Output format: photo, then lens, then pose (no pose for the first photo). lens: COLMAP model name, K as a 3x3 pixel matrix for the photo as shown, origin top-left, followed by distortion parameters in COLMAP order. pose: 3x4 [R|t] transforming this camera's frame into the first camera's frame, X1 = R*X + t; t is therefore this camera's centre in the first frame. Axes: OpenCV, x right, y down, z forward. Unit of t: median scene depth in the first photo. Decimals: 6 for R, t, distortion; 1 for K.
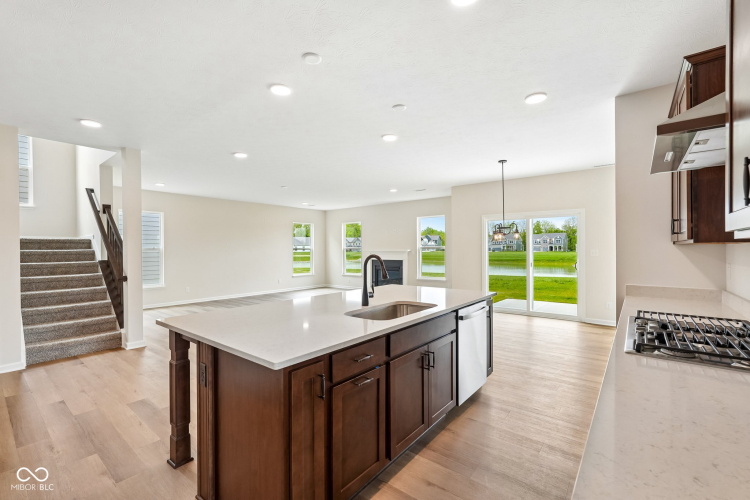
lens RADIAL K [[326.6, 0, 378.8], [0, 326.6, 250.5], [0, 0, 1]] dist [-0.031398, 0.013139]
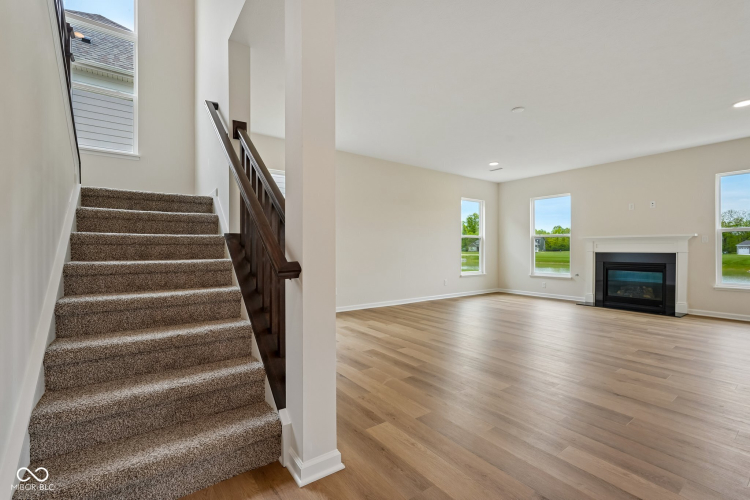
lens RADIAL K [[326.6, 0, 378.8], [0, 326.6, 250.5], [0, 0, 1]] dist [-0.031398, 0.013139]
pose [[0.965609, 0.006985, -0.259903, -0.543332], [-0.007563, 0.999971, -0.001225, 0.059151], [0.259887, 0.003149, 0.965634, 0.612914]]
